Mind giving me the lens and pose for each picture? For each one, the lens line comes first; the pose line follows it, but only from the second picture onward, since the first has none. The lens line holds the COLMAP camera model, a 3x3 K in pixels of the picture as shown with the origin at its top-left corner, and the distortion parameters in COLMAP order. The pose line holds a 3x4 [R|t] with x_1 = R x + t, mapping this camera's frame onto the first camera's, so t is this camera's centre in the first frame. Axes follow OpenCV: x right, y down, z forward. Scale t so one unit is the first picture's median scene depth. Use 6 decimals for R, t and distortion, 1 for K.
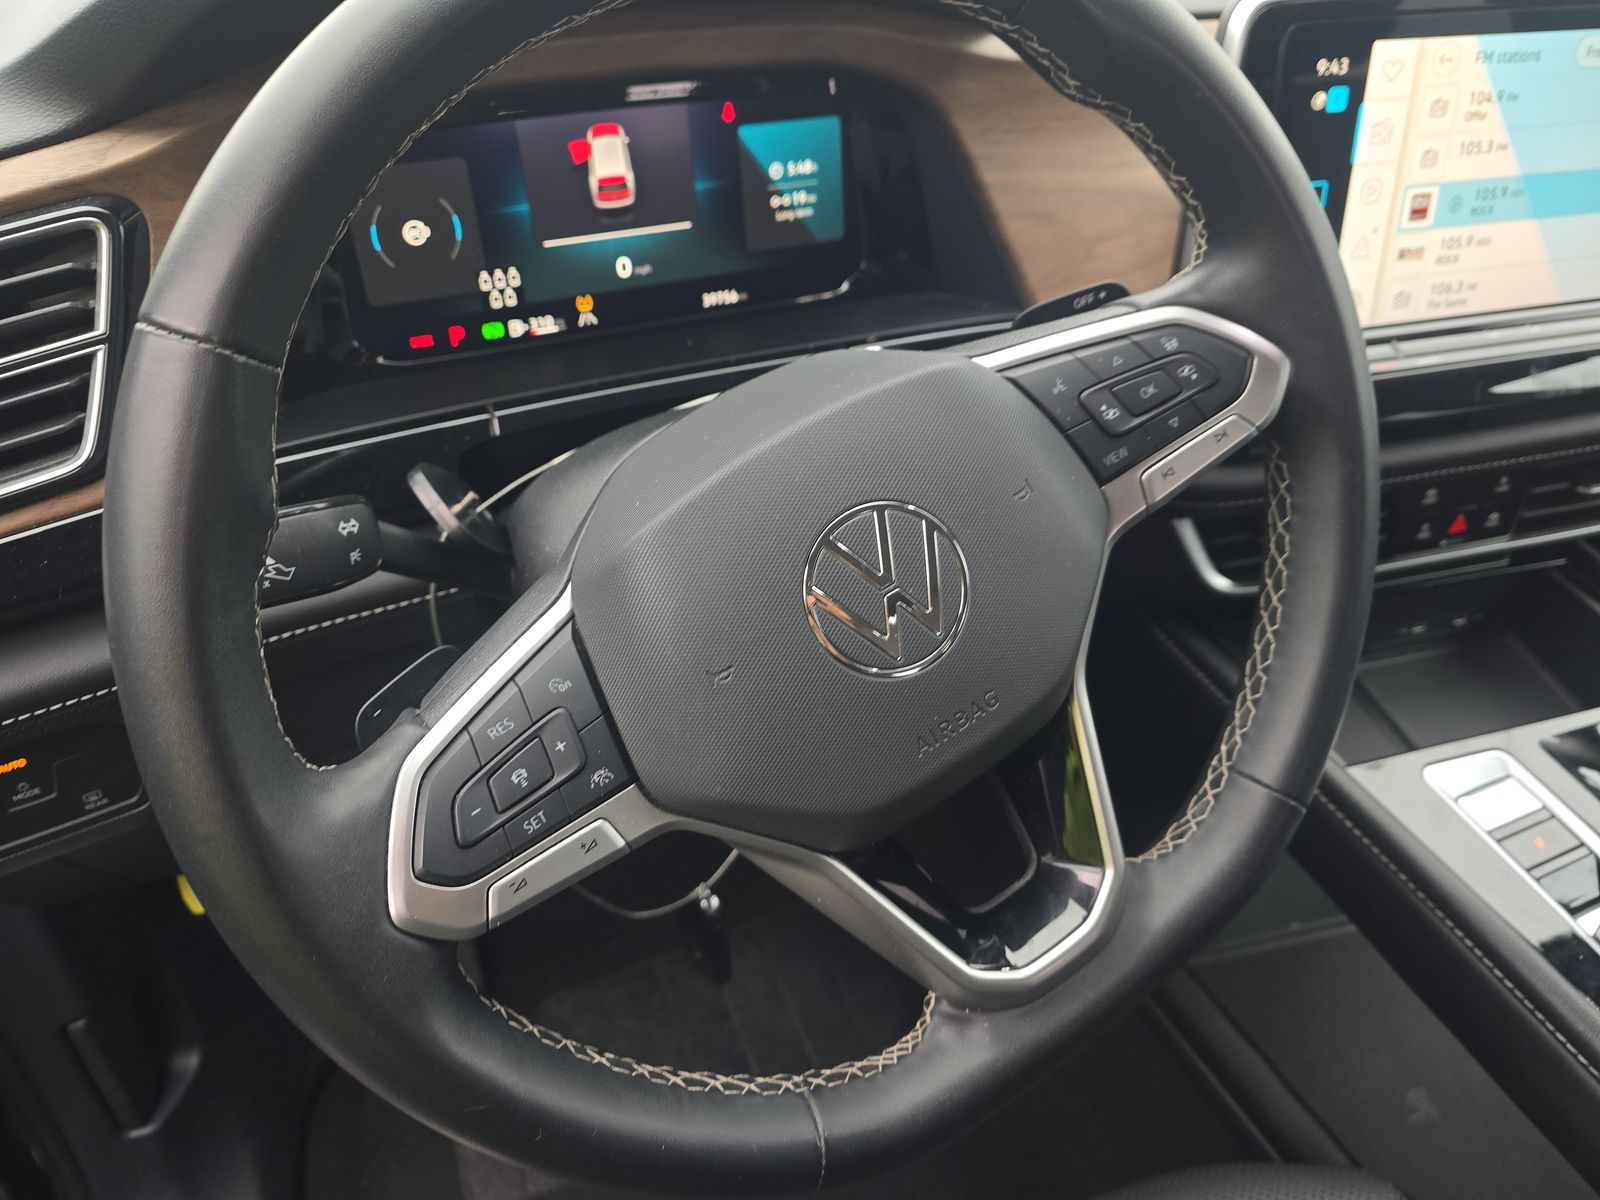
lens RADIAL K [[1100.2, 0, 803.3], [0, 1100.2, 628.2], [0, 0, 1]] dist [0.030864, -0.035672]
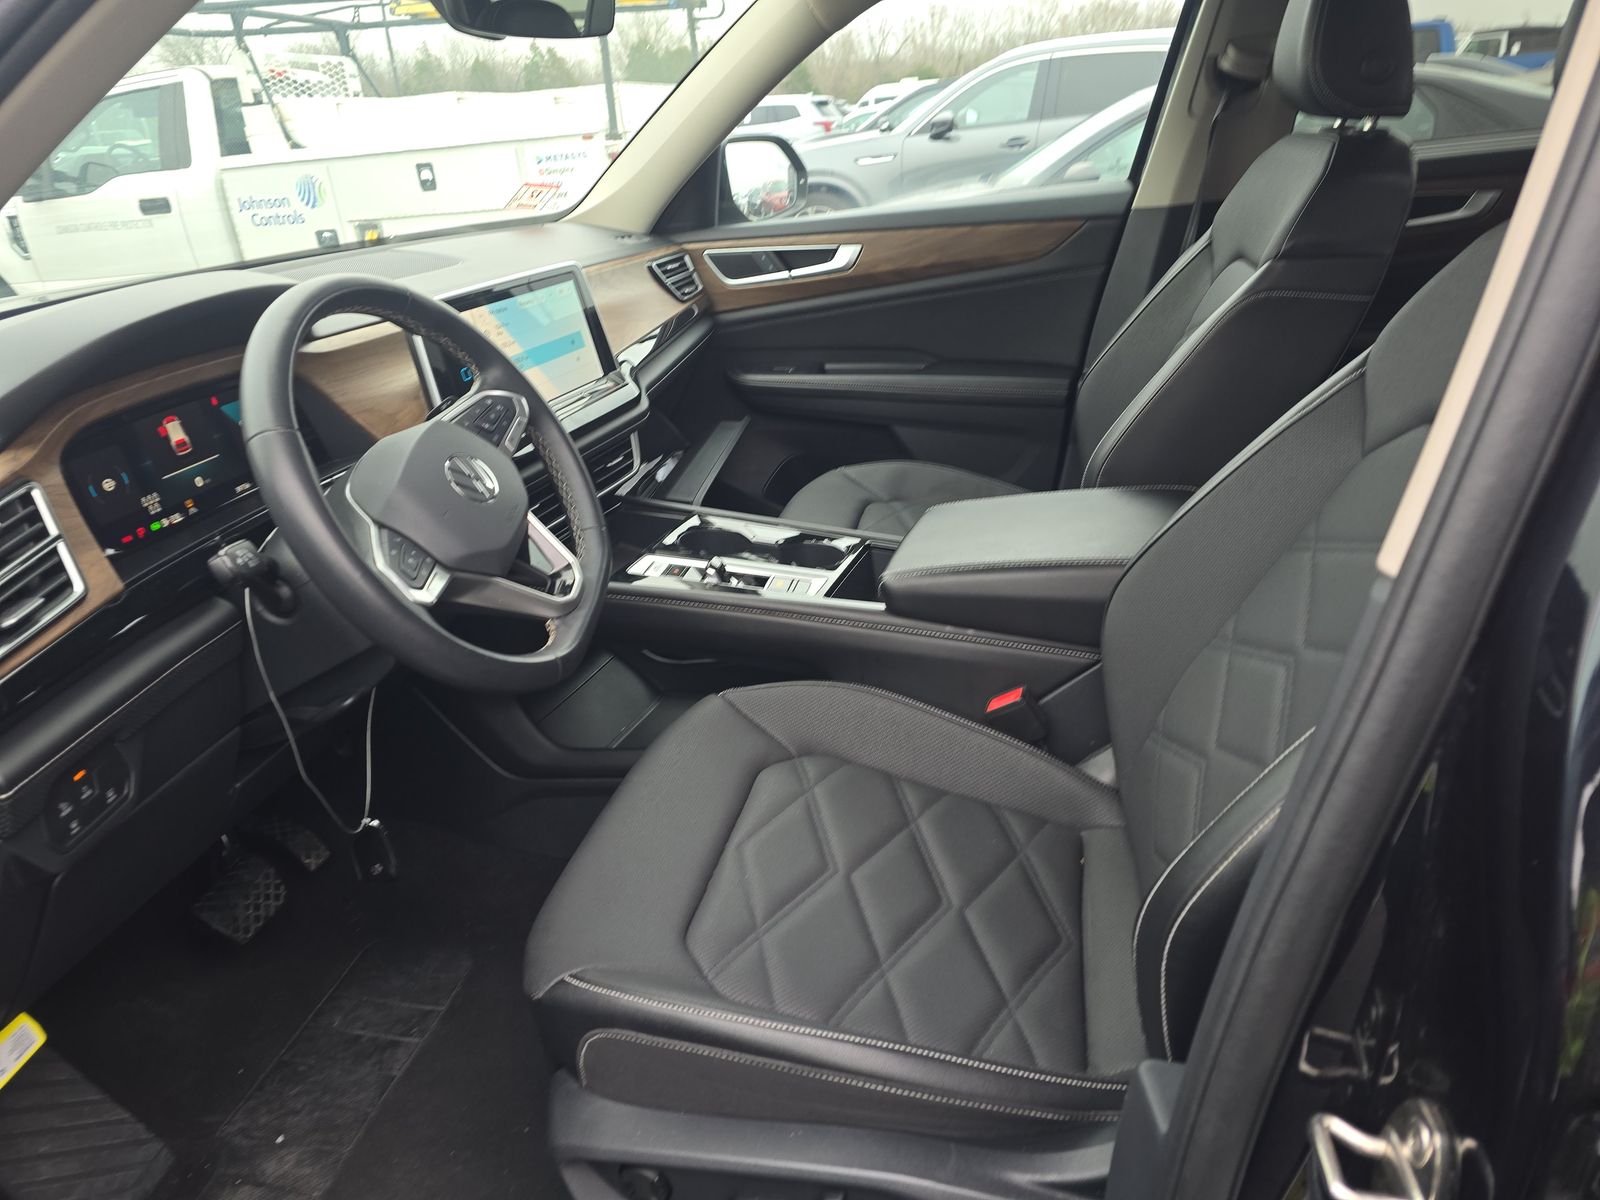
lens RADIAL K [[1100.2, 0, 793.1], [0, 1100.2, 615.2], [0, 0, 1]] dist [0.030864, -0.035672]
pose [[0.589849, -0.376762, 0.714233, -1.062341], [0.562881, 0.826025, -0.029122, 0.532294], [-0.579002, 0.419205, 0.699302, -0.903778]]
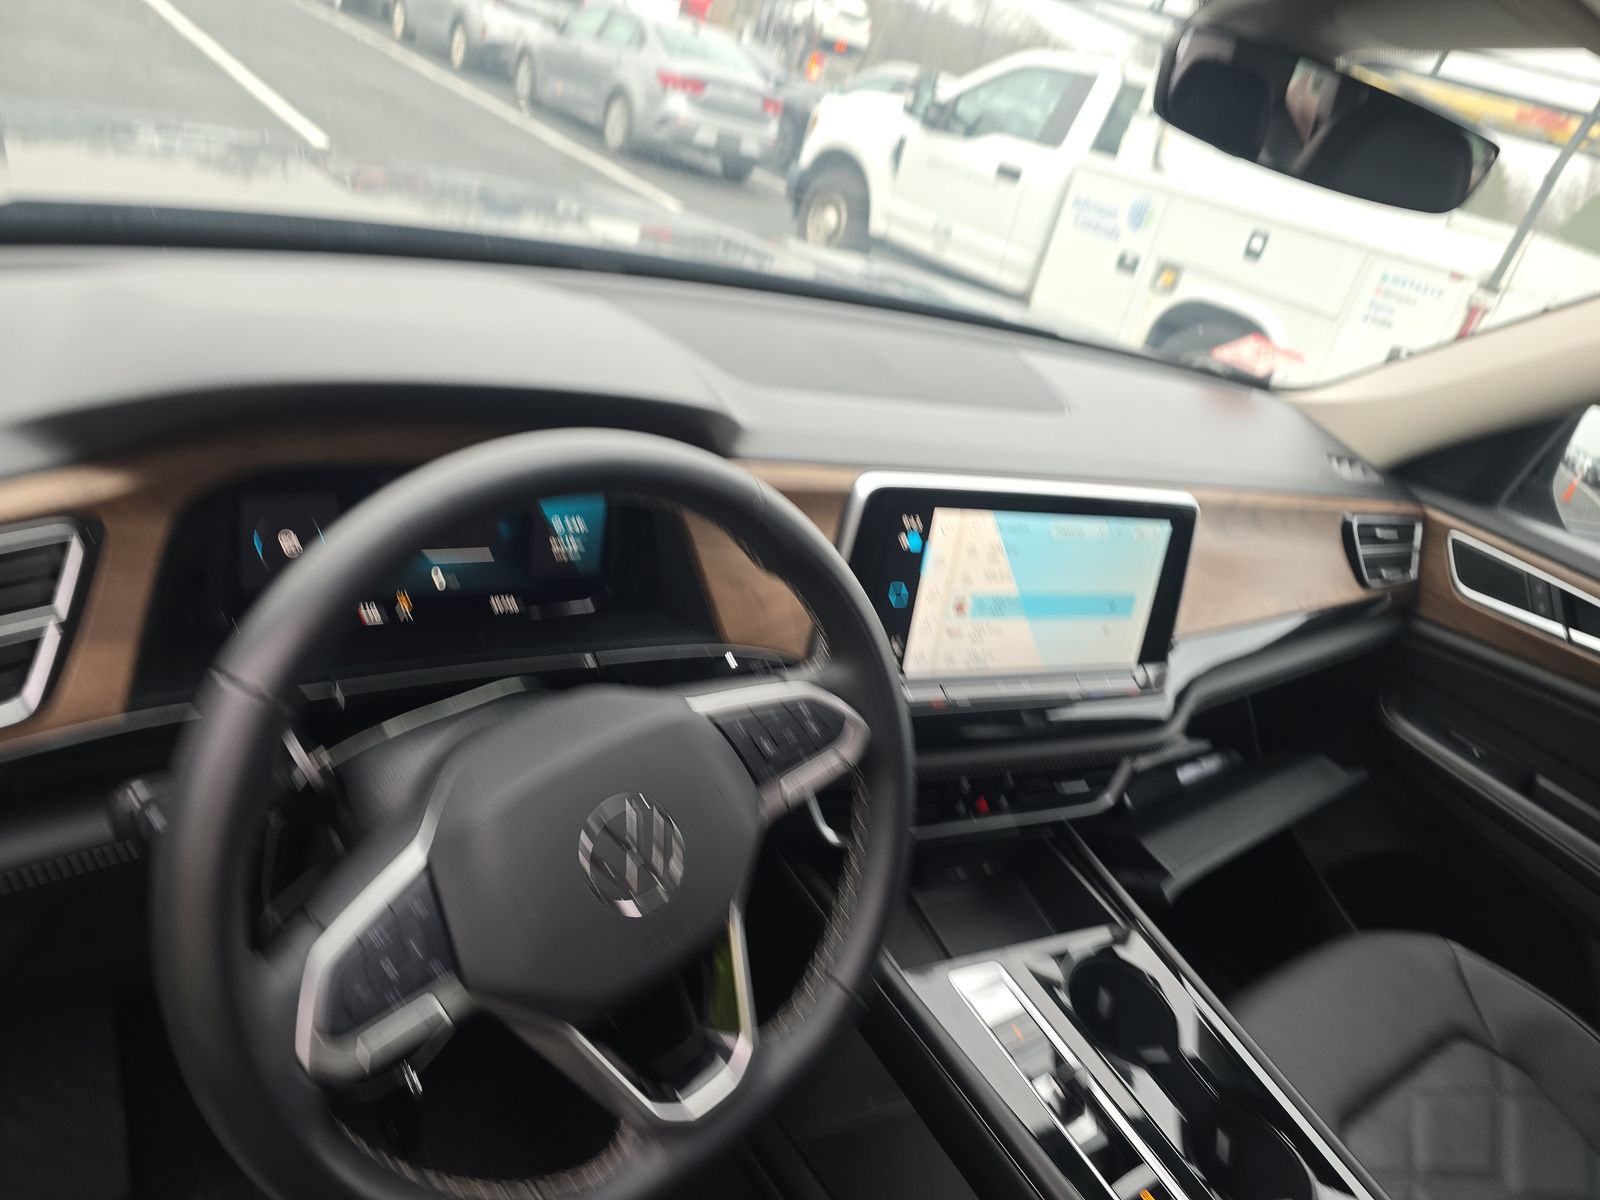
lens RADIAL K [[1100.2, 0, 797.0], [0, 1100.2, 574.0], [0, 0, 1]] dist [0.030864, -0.035672]
pose [[0.948963, 0.132313, 0.286290, -0.135674], [-0.069754, 0.973314, -0.218619, -0.062368], [-0.307576, 0.187491, 0.932869, -0.438363]]
